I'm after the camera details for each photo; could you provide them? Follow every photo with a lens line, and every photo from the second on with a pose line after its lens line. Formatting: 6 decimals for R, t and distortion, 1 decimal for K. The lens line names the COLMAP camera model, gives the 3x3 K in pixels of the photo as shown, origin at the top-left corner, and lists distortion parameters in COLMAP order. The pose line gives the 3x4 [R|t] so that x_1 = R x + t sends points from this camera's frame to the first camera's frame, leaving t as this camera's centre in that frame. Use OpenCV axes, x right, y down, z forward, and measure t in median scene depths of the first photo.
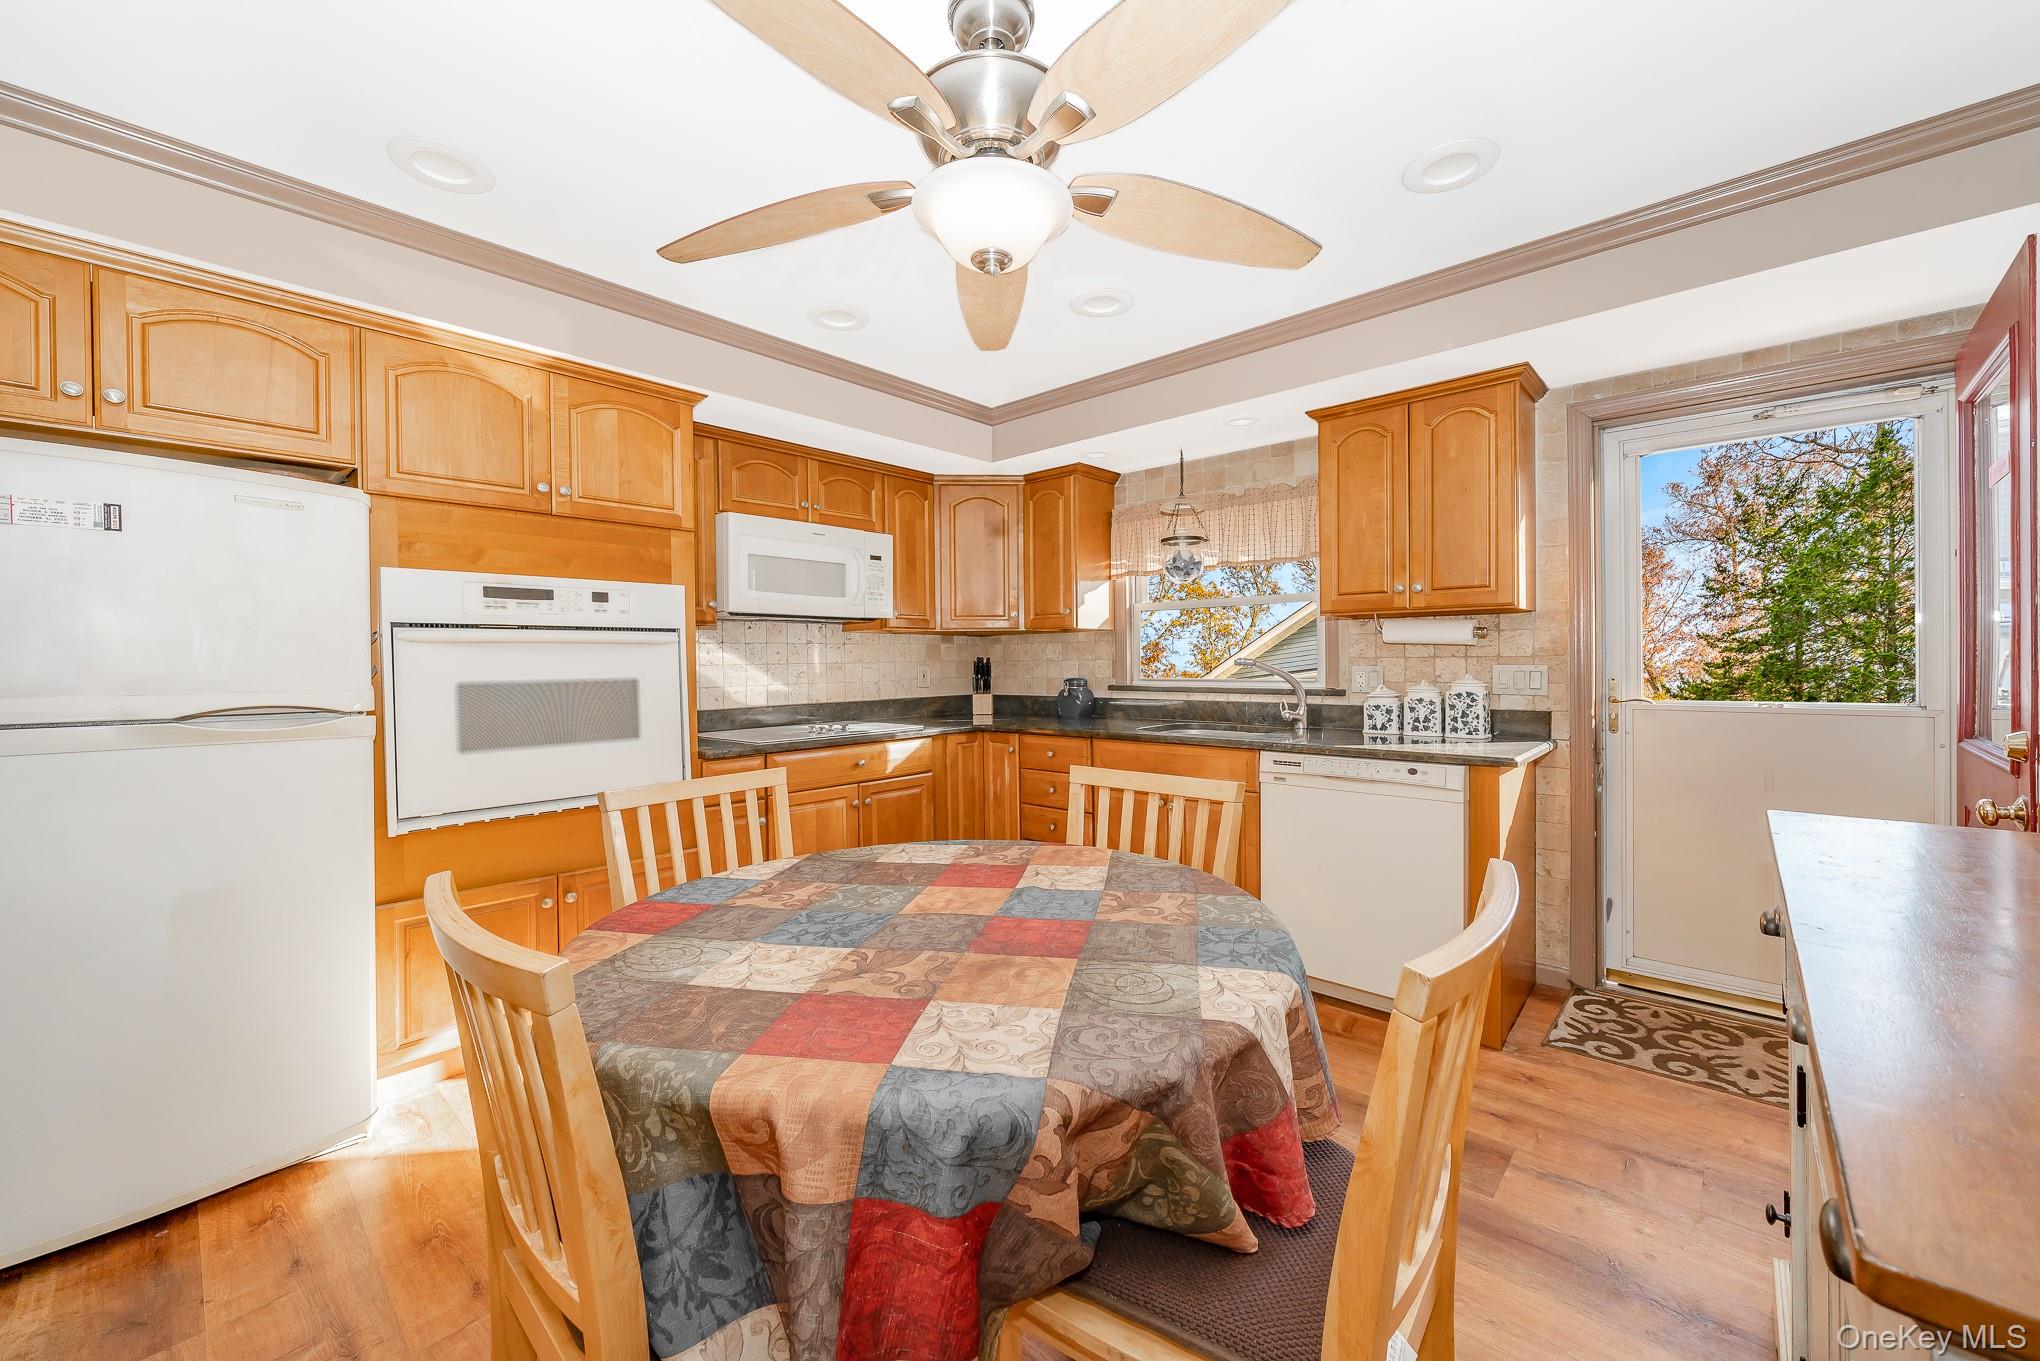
lens RADIAL K [[742.9, 0, 1014.9], [0, 742.9, 675.6], [0, 0, 1]] dist [-0.001611, 0.000119]
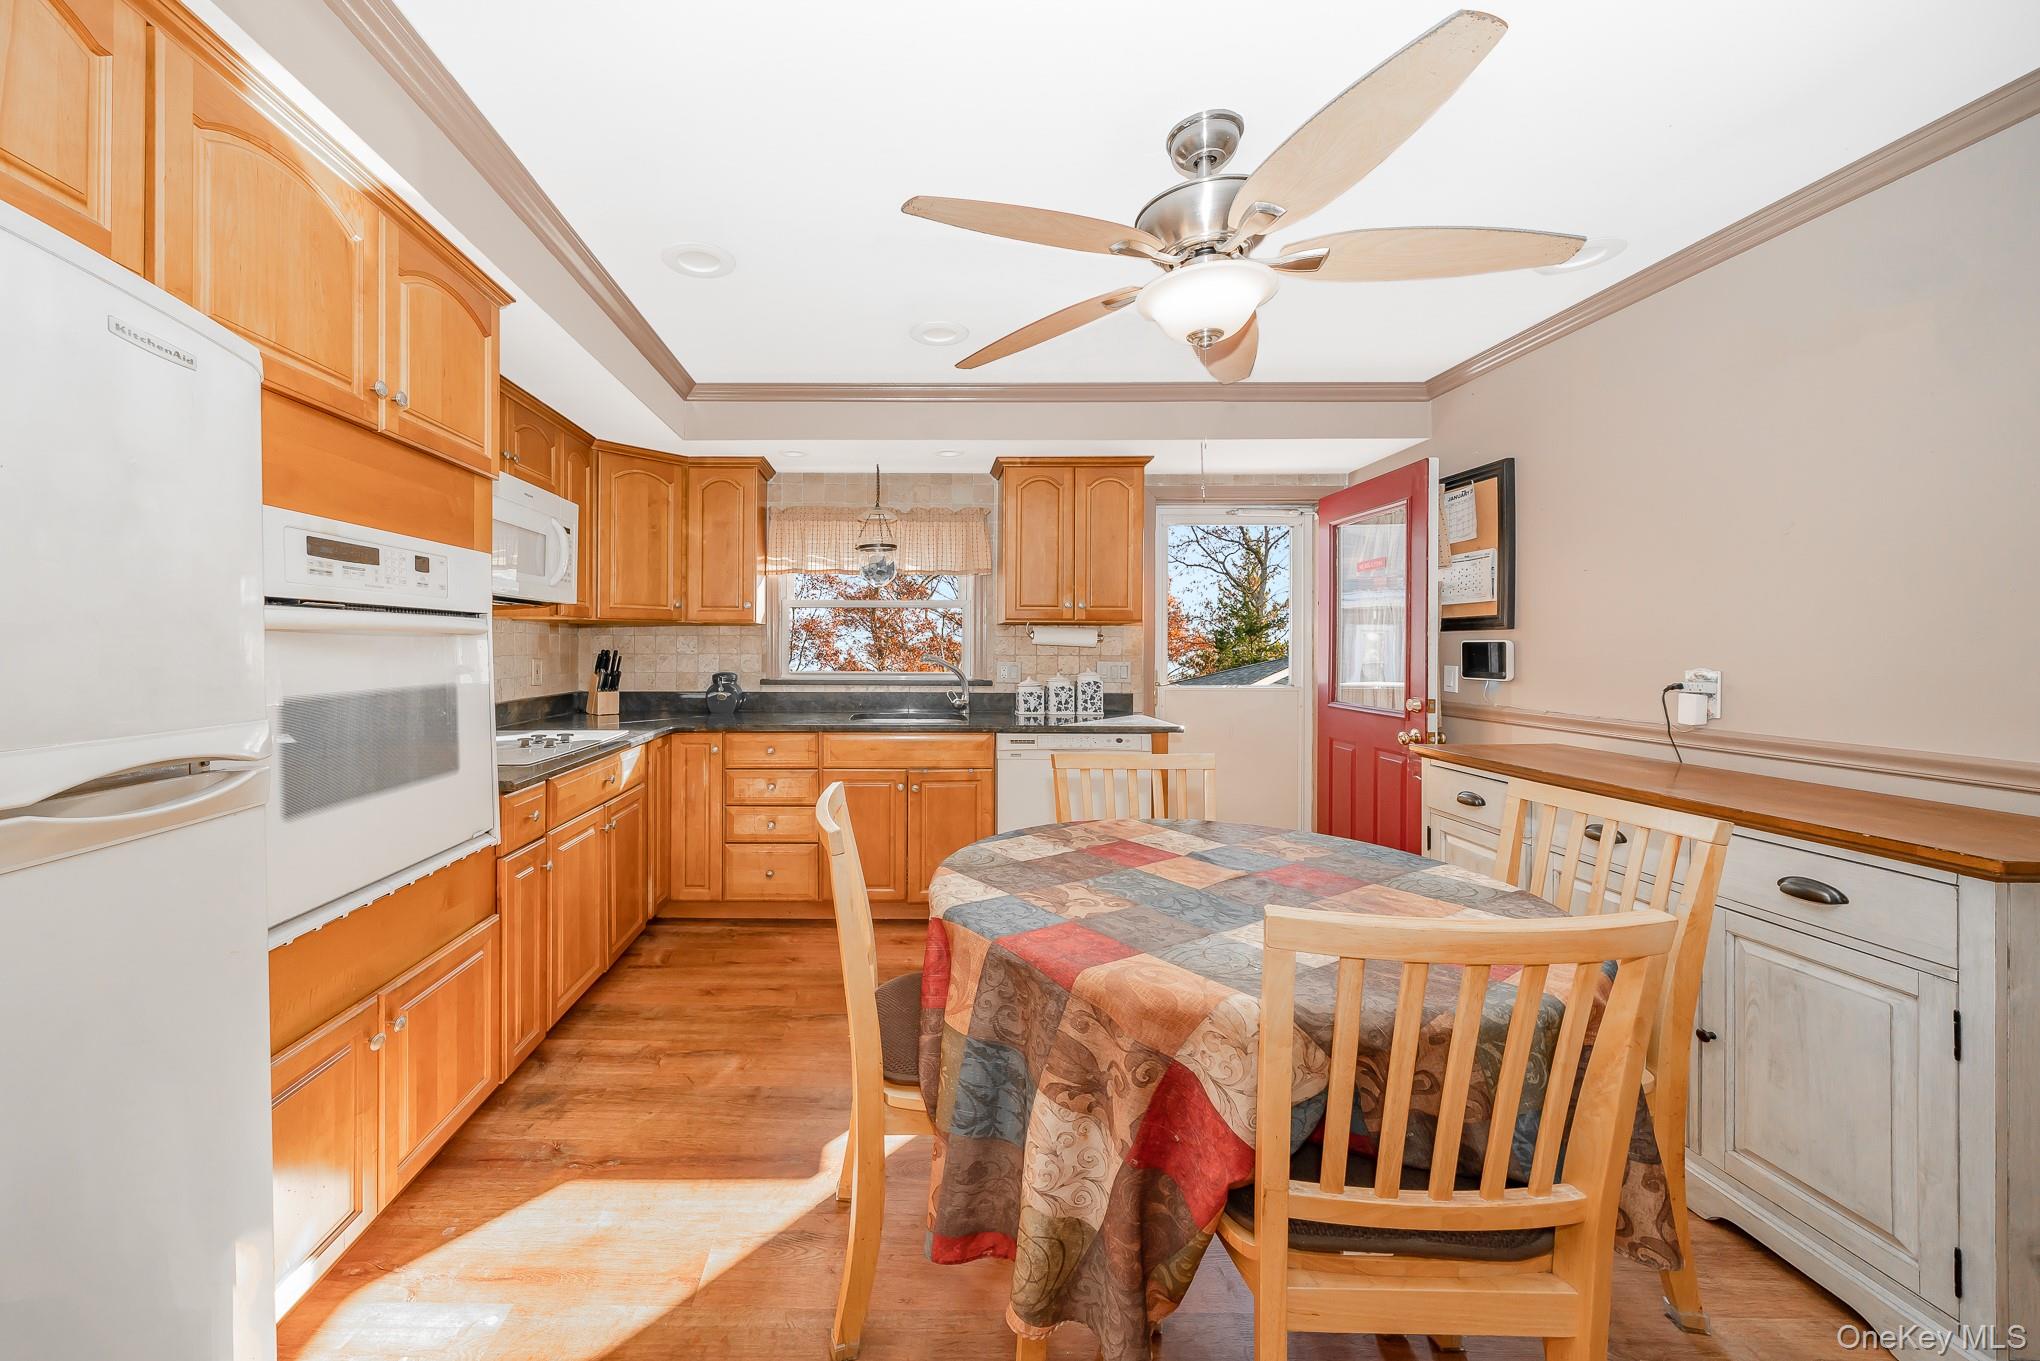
lens RADIAL K [[755.8, 0, 821.8], [0, 755.8, 654.5], [0, 0, 1]] dist [-0.000354, -0.000205]
pose [[0.772921, 0.003395, 0.634494, -0.671055], [0.003824, 0.999943, -0.010008, -0.015272], [-0.634491, 0.010162, 0.772863, 0.233462]]
